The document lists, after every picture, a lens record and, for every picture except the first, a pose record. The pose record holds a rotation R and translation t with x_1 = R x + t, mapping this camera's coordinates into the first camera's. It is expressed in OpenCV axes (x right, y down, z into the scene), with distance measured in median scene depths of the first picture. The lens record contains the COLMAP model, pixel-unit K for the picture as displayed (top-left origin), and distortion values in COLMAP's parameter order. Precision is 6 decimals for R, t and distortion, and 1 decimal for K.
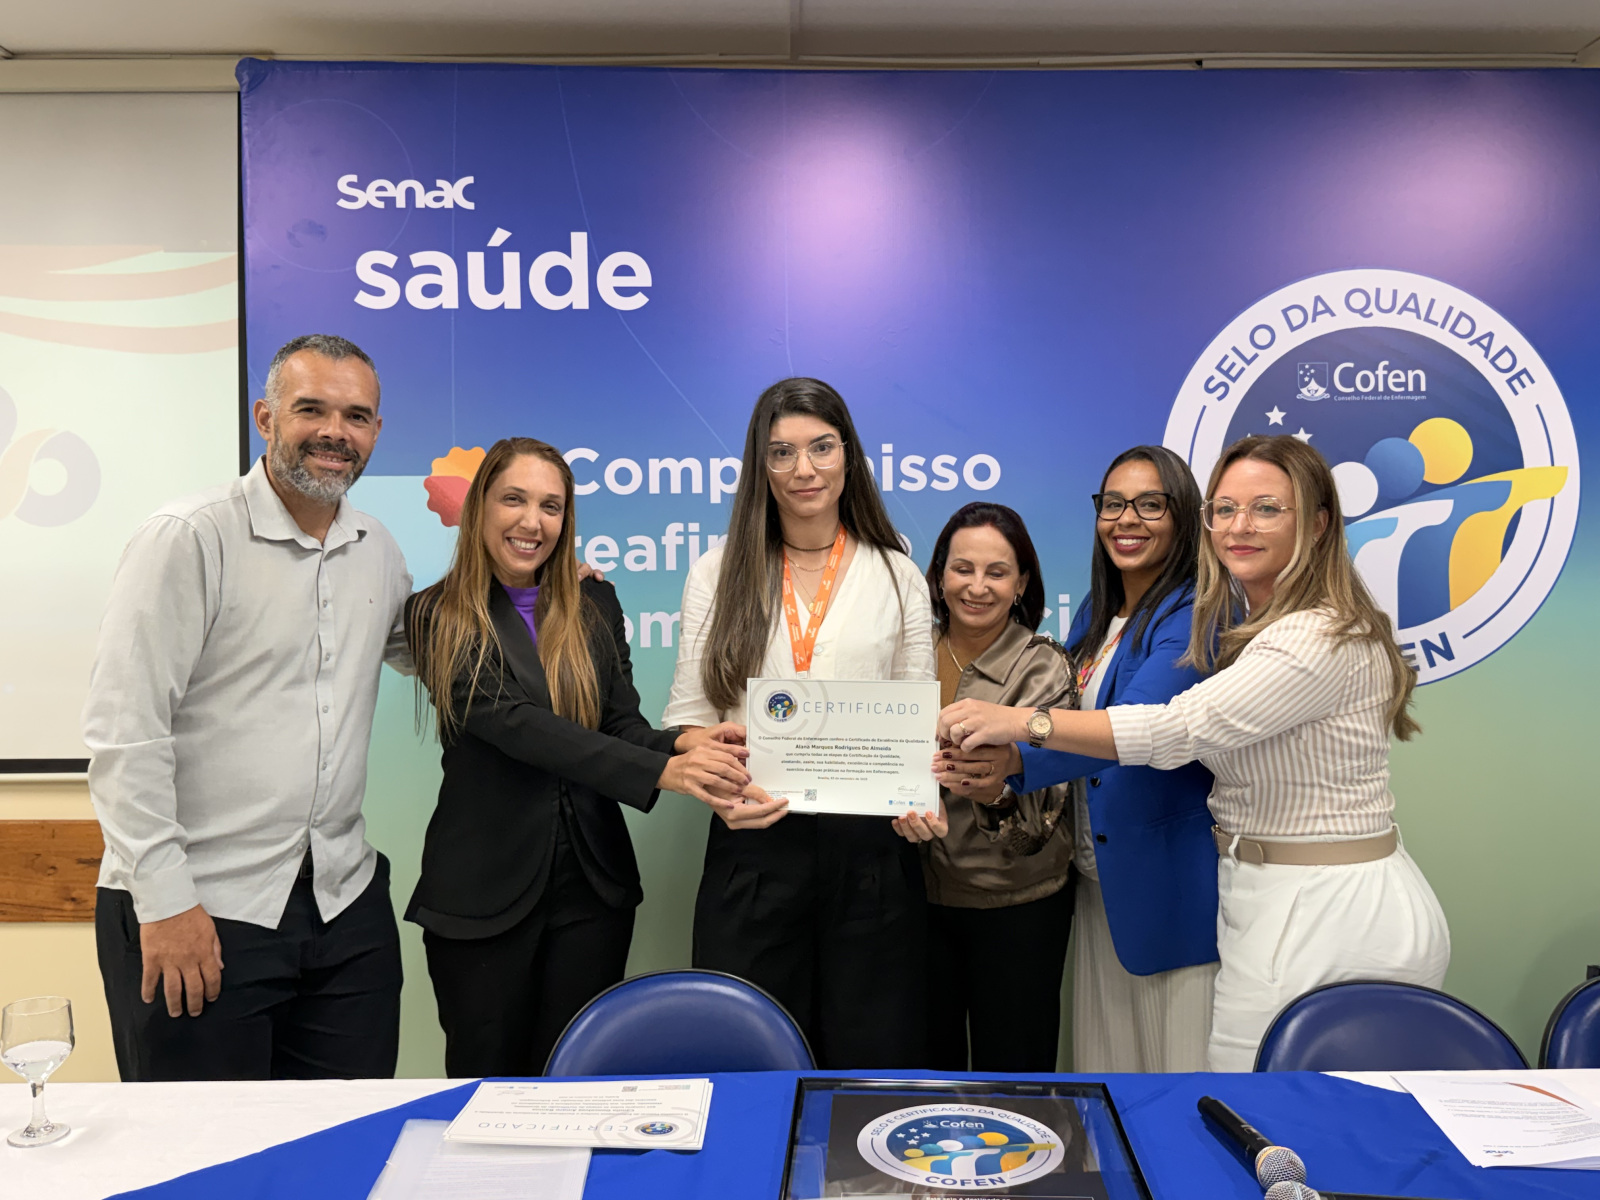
lens RADIAL K [[1448.6, 0, 798.5], [0, 1448.6, 615.1], [0, 0, 1]] dist [0.059773, -0.113505]
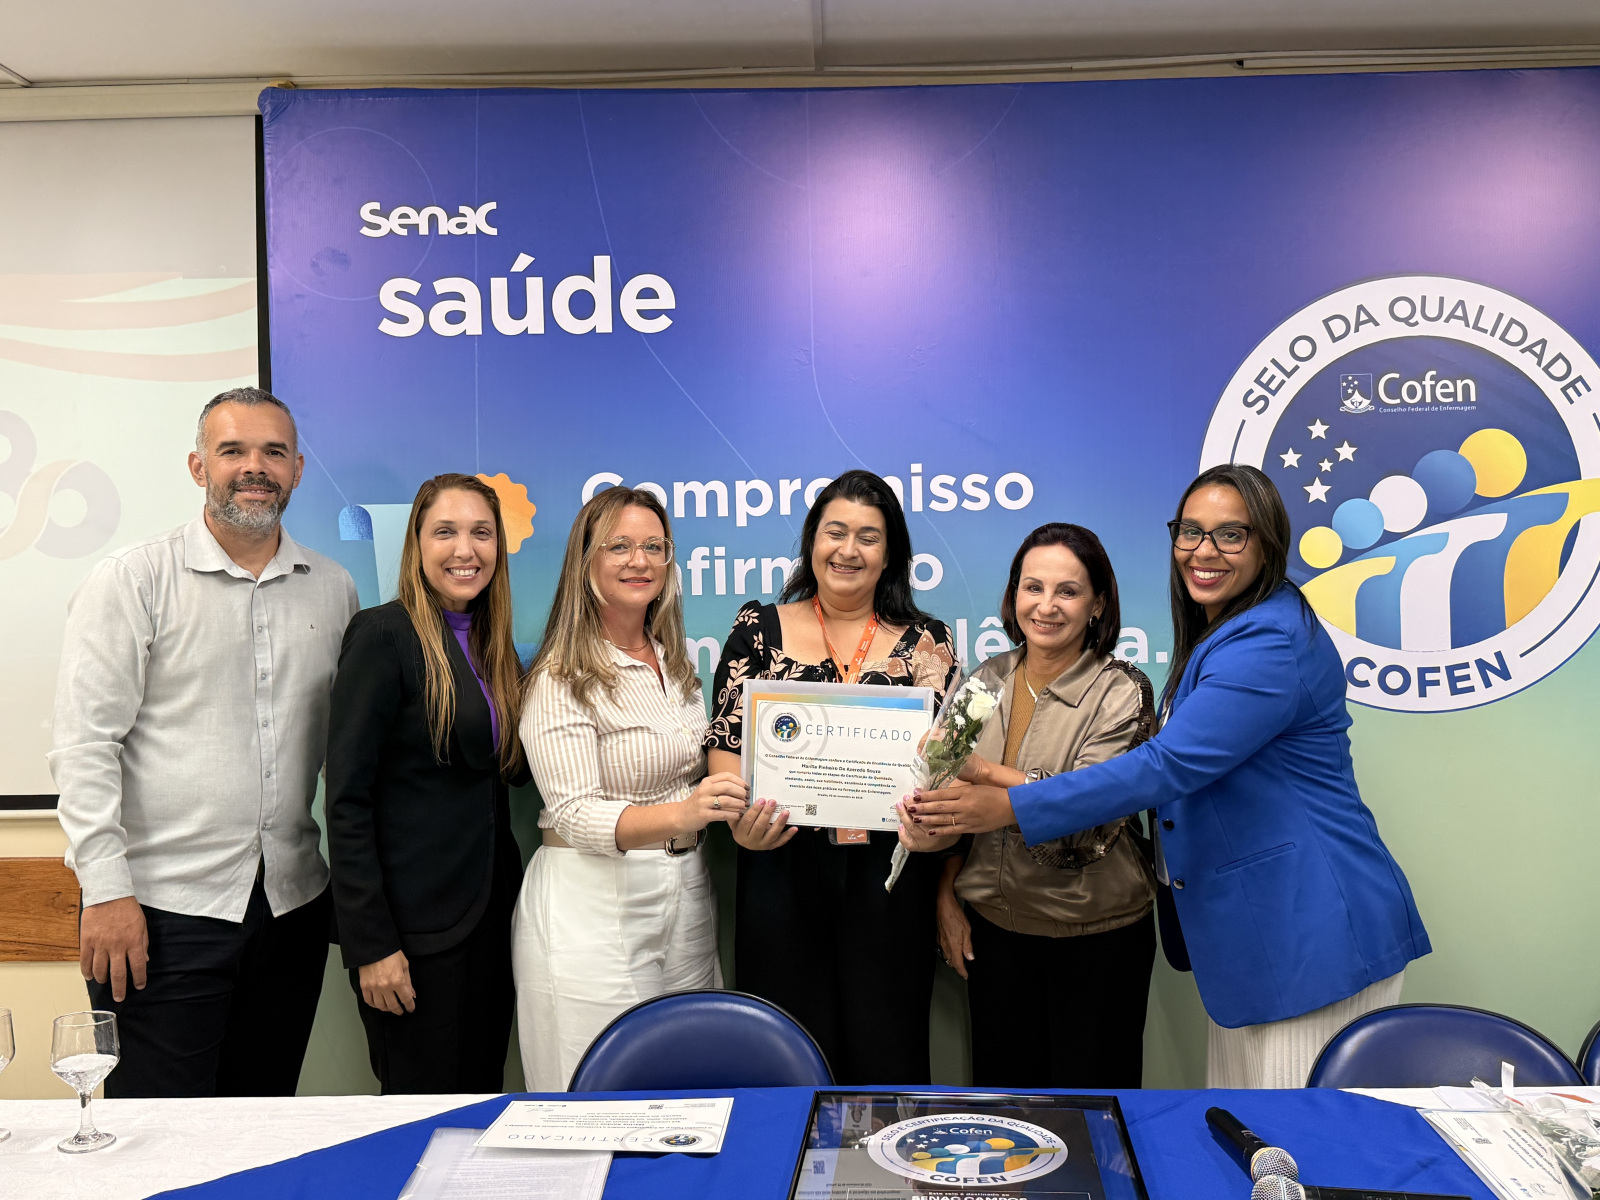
lens RADIAL K [[1647.0, 0, 799.2], [0, 1647.0, 601.6], [0, 0, 1]] dist [0.042031, 0.000000]
pose [[0.999141, -0.011058, -0.039945, 0.025537], [0.010014, 0.999605, -0.026241, 0.003198], [0.040219, 0.025819, 0.998857, -0.110839]]
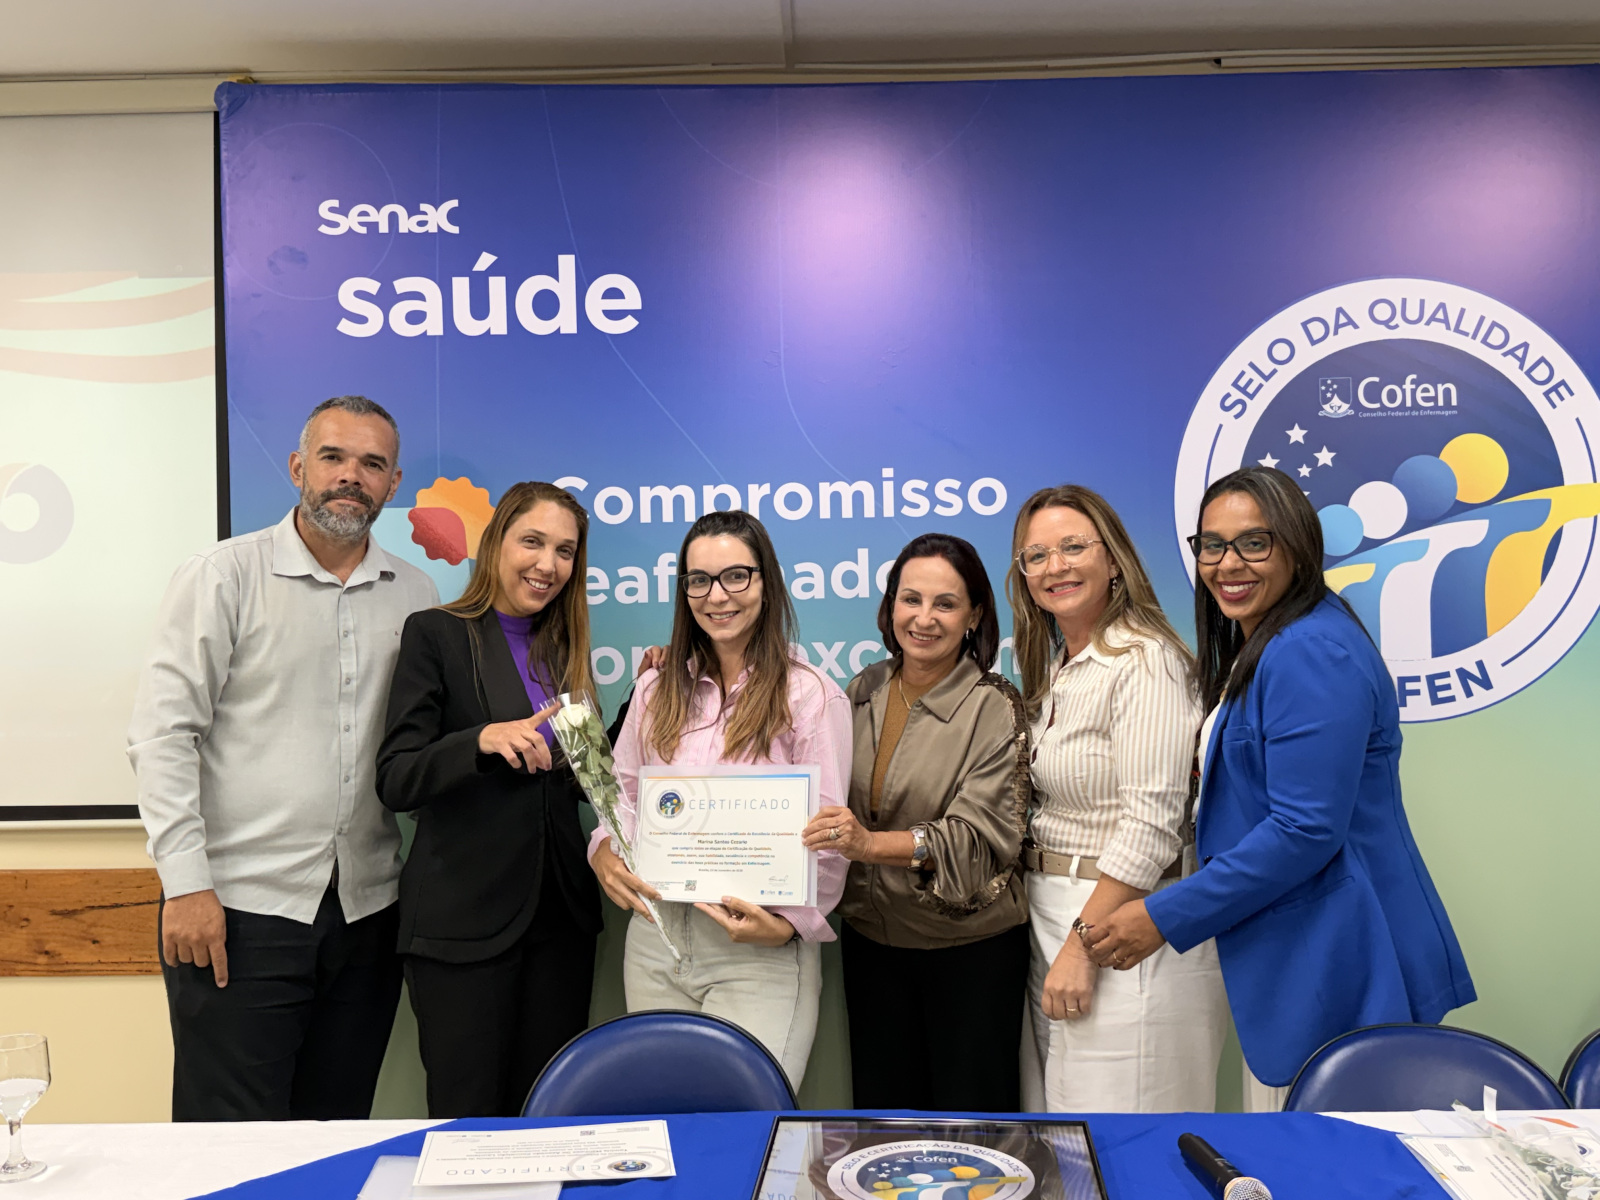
lens RADIAL K [[1647.0, 0, 799.8], [0, 1647.0, 599.8], [0, 0, 1]] dist [0.042031, 0.000000]
pose [[0.999470, -0.010307, -0.030878, 0.035772], [0.009340, 0.999467, -0.031292, 0.002181], [0.031184, 0.030987, 0.999033, -0.085626]]
